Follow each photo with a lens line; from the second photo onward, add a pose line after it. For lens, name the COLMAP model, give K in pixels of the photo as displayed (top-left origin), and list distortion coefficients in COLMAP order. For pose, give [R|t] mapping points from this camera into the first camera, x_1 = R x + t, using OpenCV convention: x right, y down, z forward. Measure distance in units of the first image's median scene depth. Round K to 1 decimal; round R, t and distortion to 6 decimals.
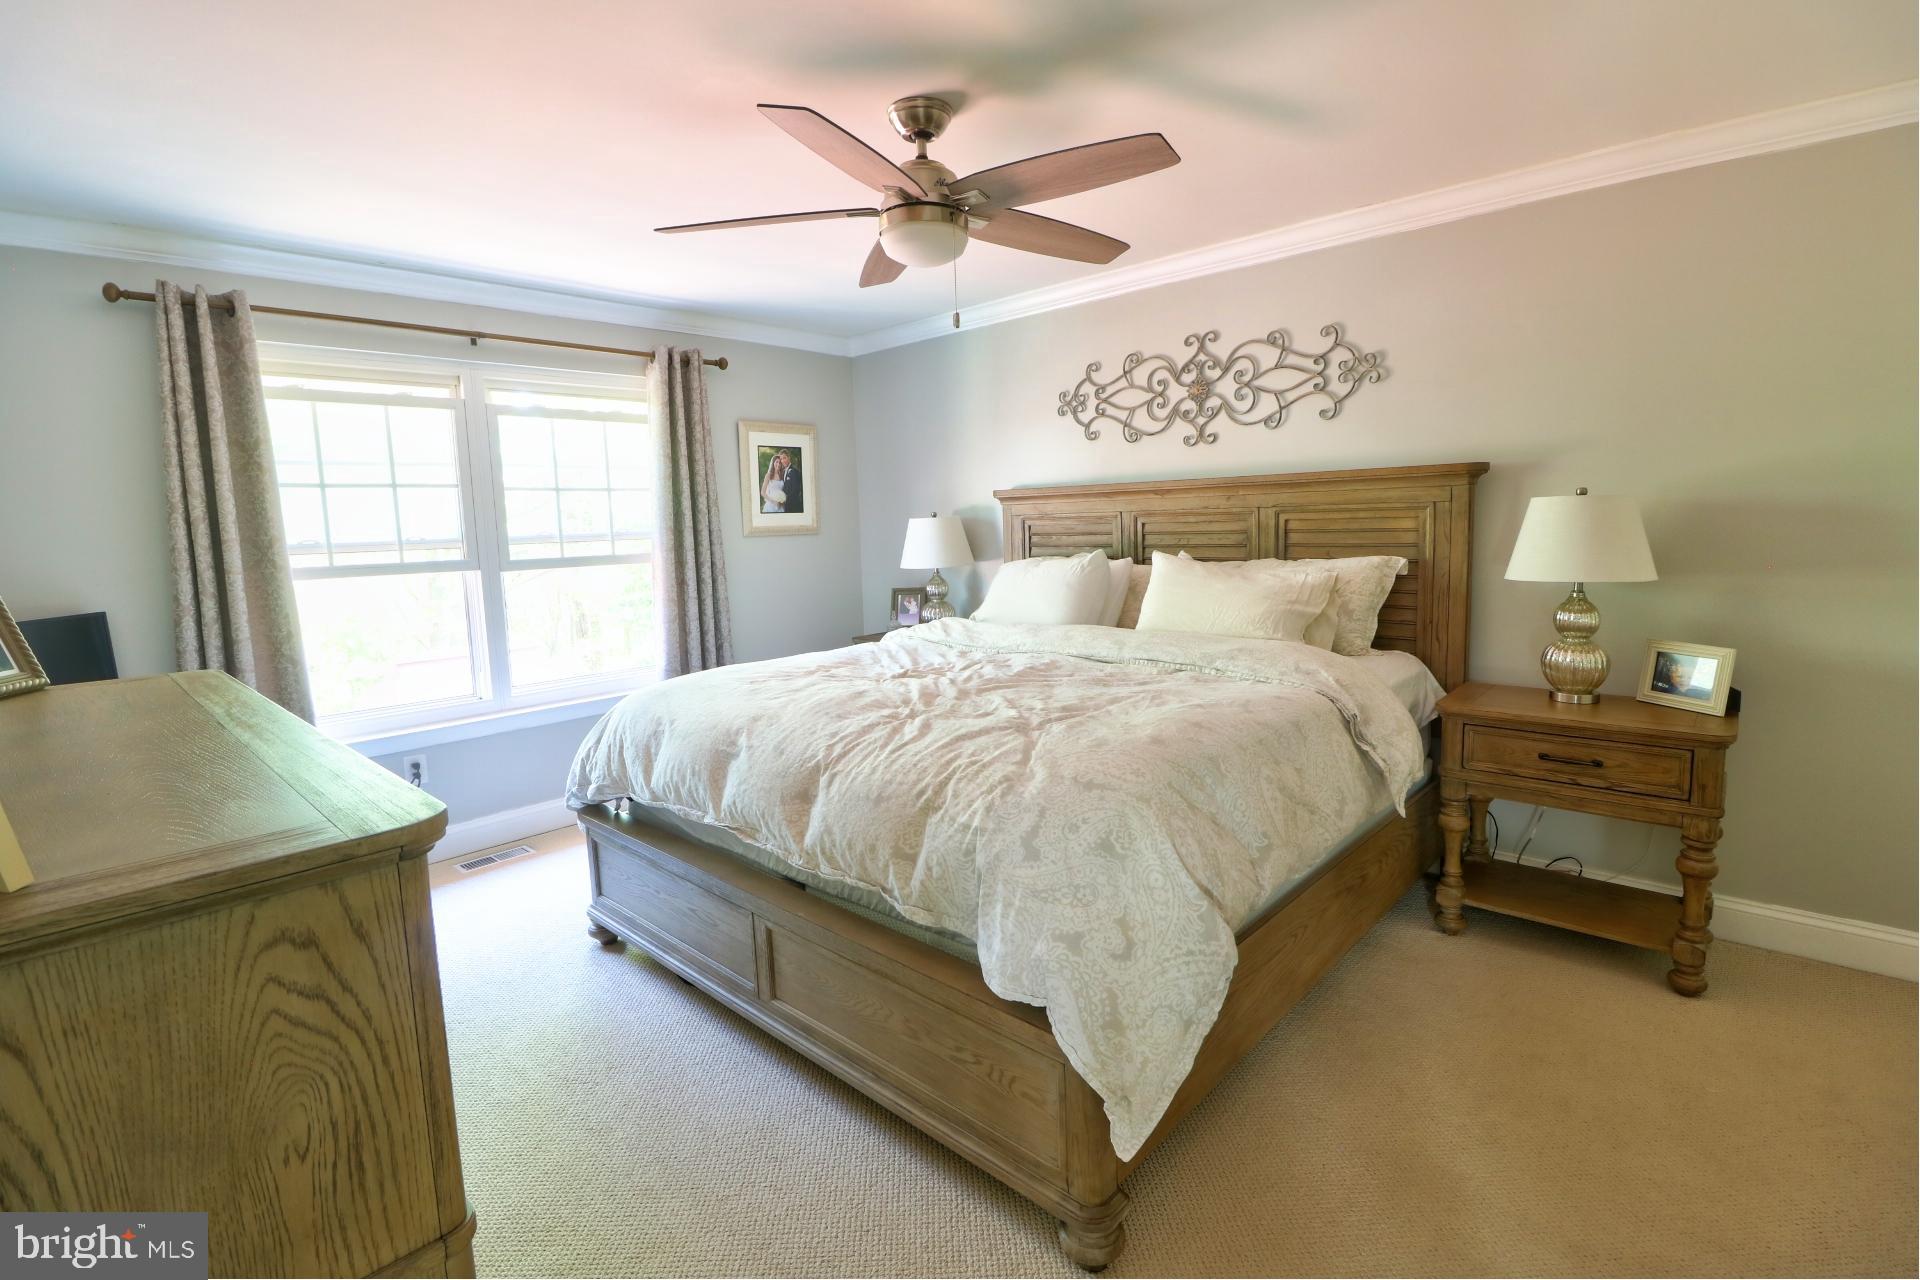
lens RADIAL K [[885.1, 0, 963.6], [0, 885.1, 636.1], [0, 0, 1]] dist [-0.011338, -0.006616]
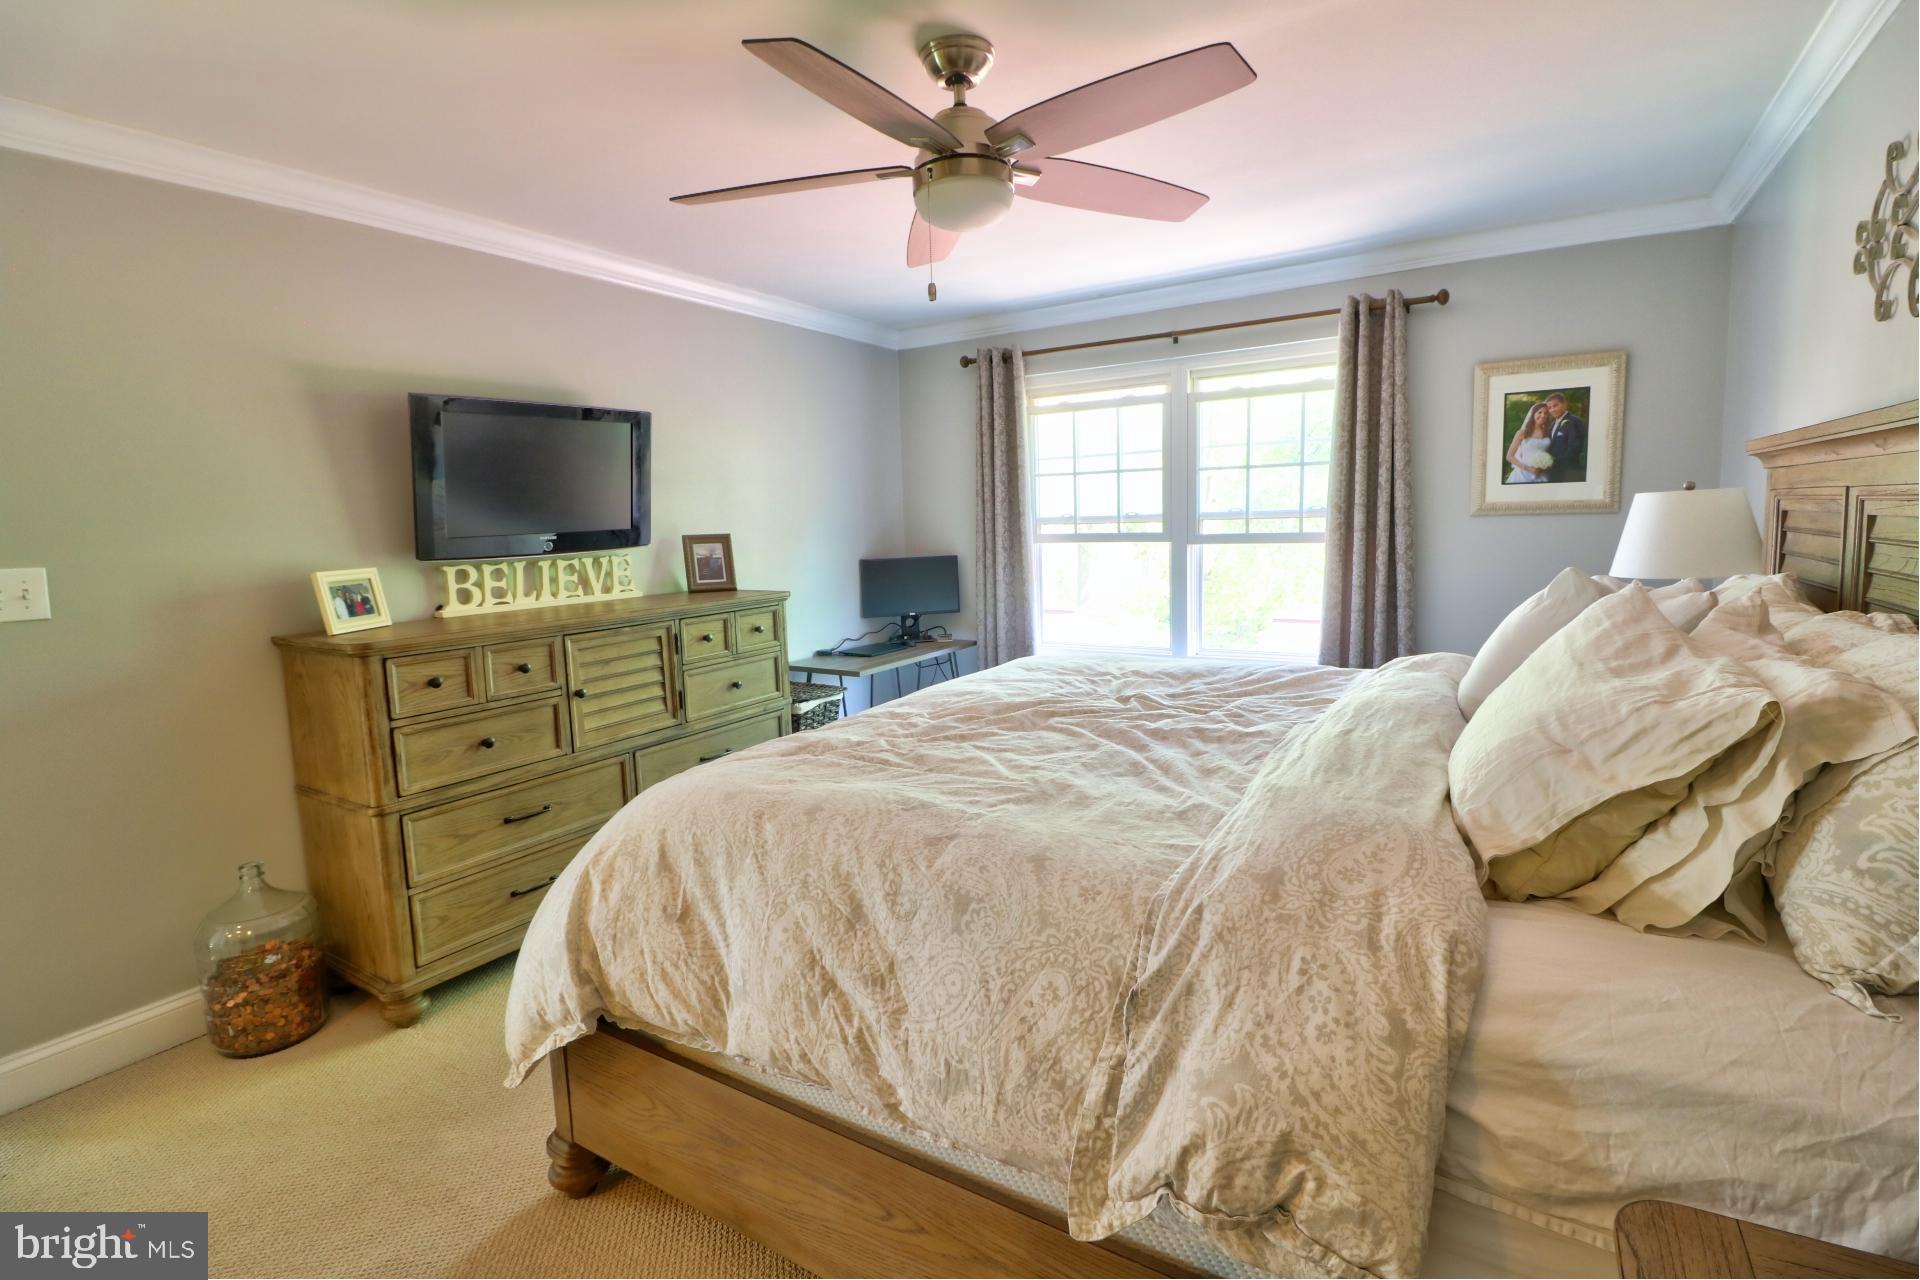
lens RADIAL K [[885.1, 0, 967.5], [0, 885.1, 629.7], [0, 0, 1]] dist [-0.011338, -0.006616]
pose [[0.213035, 0.142670, -0.966572, 0.496263], [-0.104170, 0.986959, 0.122720, -0.072837], [0.971475, 0.074544, 0.225119, 0.473692]]
